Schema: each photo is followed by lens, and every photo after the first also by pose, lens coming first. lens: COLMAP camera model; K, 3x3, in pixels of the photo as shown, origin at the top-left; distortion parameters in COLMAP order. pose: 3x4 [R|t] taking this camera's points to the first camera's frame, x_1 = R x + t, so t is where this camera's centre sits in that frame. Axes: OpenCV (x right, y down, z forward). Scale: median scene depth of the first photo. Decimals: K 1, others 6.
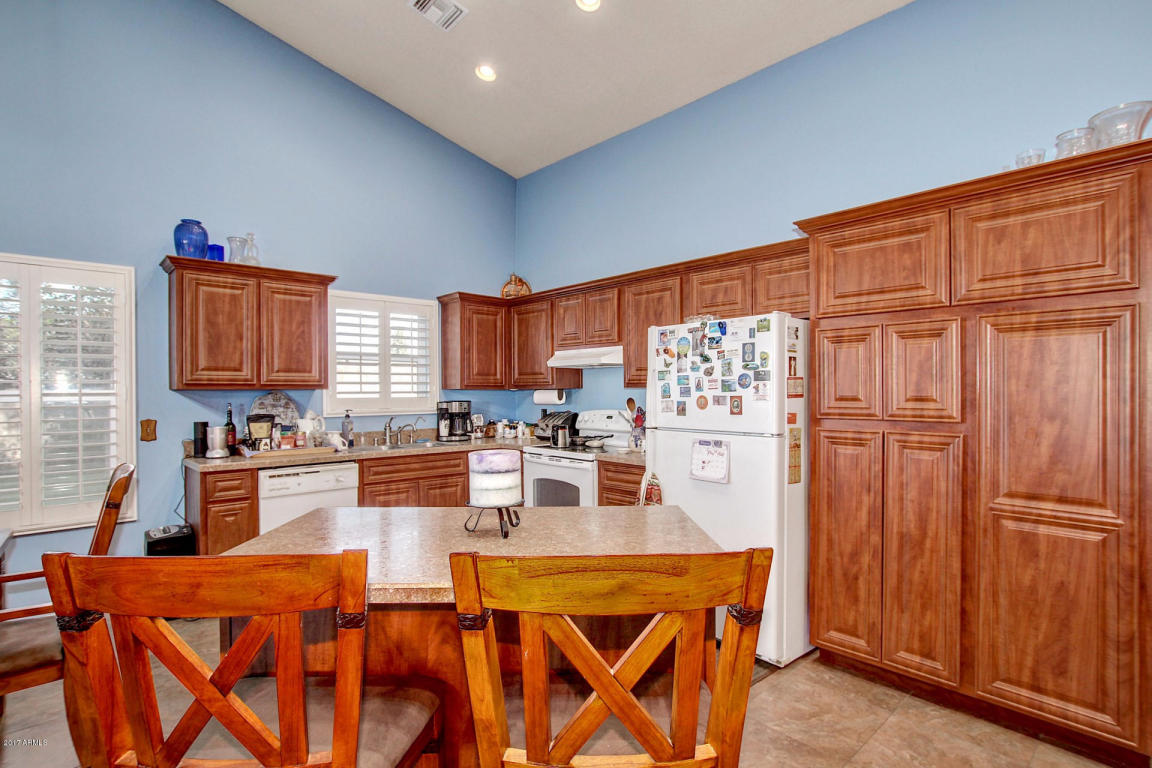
lens RADIAL K [[556.3, 0, 573.4], [0, 556.3, 388.1], [0, 0, 1]] dist [-0.005937, 0.001073]
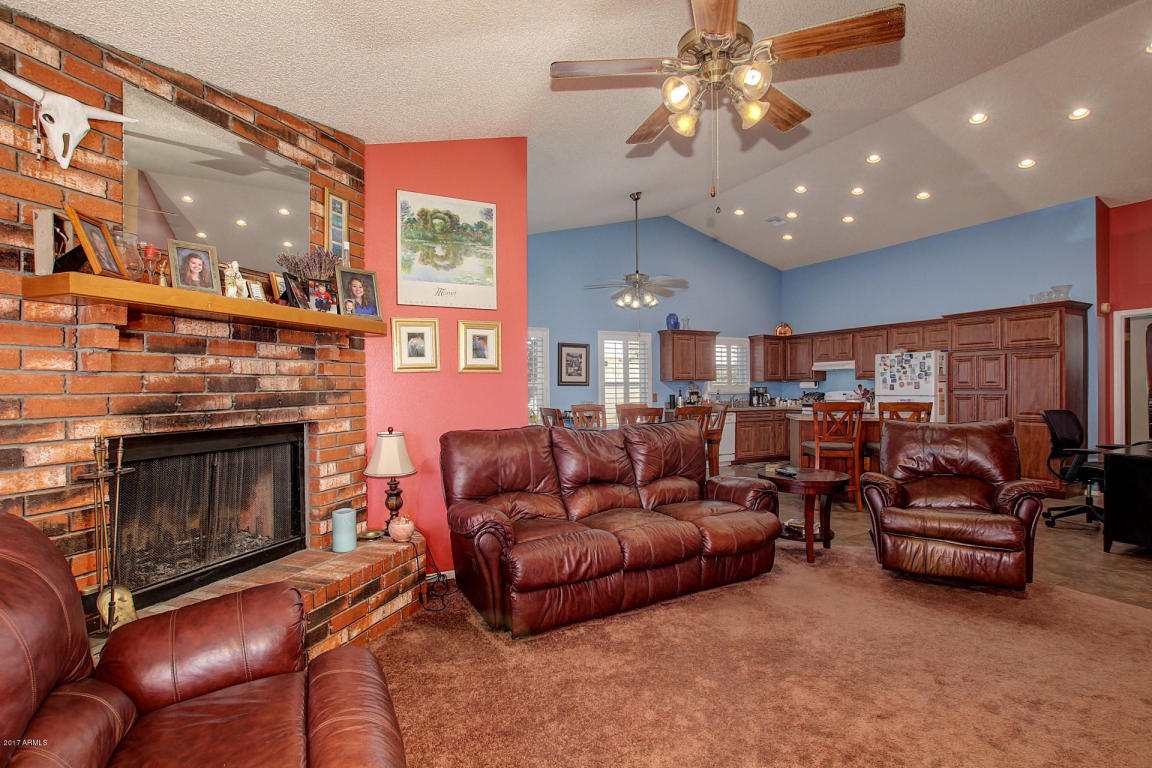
lens RADIAL K [[556.3, 0, 576.3], [0, 556.3, 389.1], [0, 0, 1]] dist [-0.005937, 0.001073]
pose [[0.974882, -0.002685, -0.222704, -0.565878], [0.003897, 0.999980, 0.005006, 0.023401], [0.222686, -0.005748, 0.974873, -1.565170]]
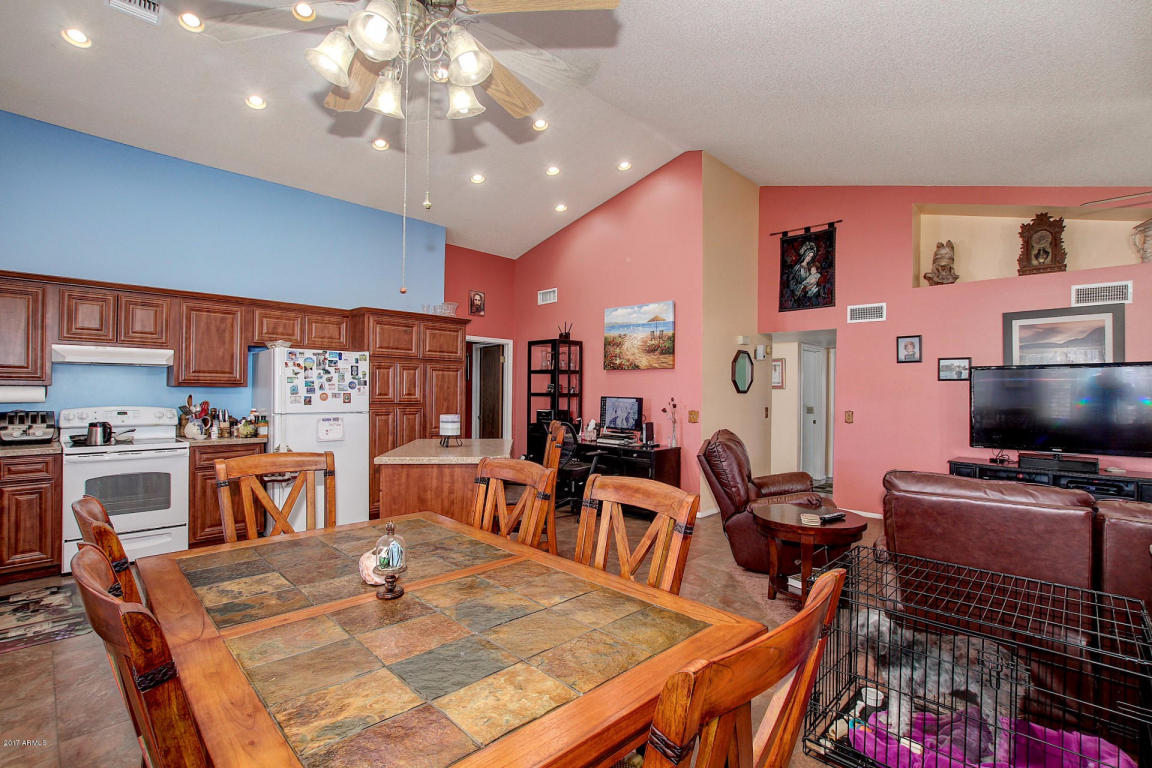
lens RADIAL K [[556.3, 0, 576.3], [0, 556.3, 390.2], [0, 0, 1]] dist [-0.005937, 0.001073]
pose [[-0.043976, 0.004331, 0.999023, -1.321641], [-0.015815, 0.999862, -0.005031, 0.001412], [-0.998907, -0.016021, -0.043901, 0.246888]]
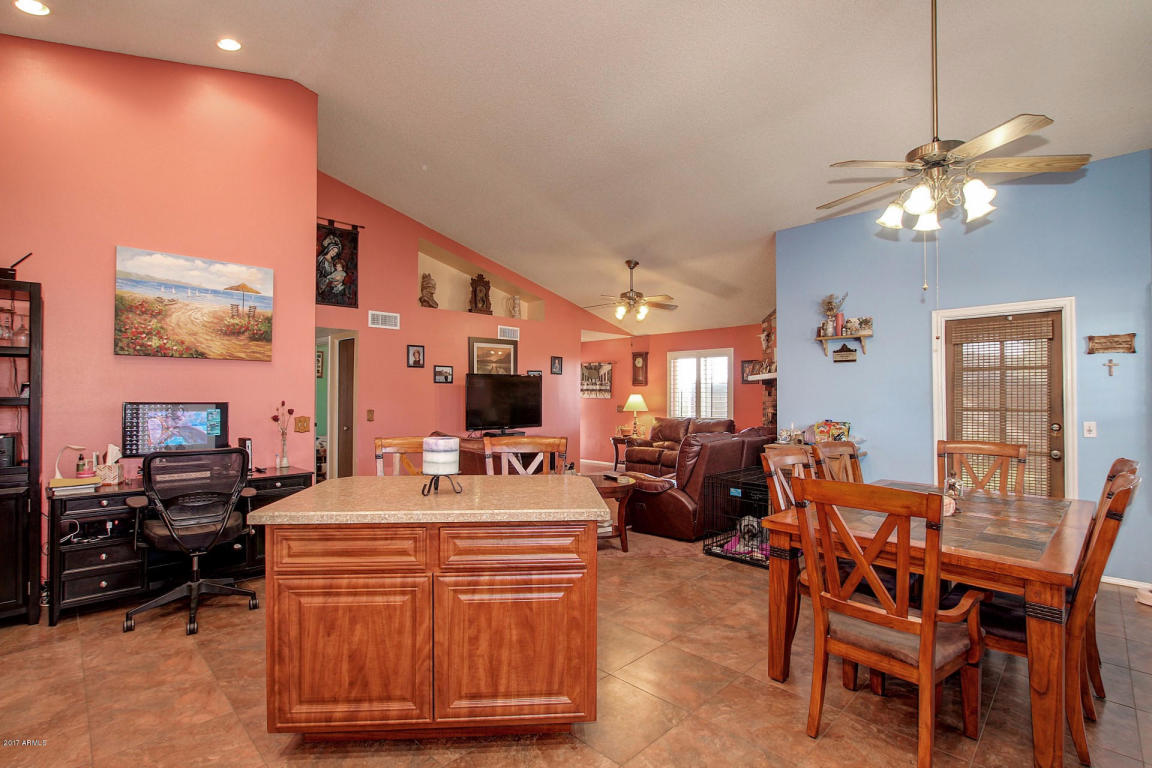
lens RADIAL K [[556.3, 0, 582.0], [0, 556.3, 385.0], [0, 0, 1]] dist [-0.005937, 0.001073]
pose [[-0.998625, 0.001611, -0.052395, -0.220167], [0.002753, 0.999760, -0.021743, 0.004262], [0.052347, -0.021857, -0.998390, 1.200585]]
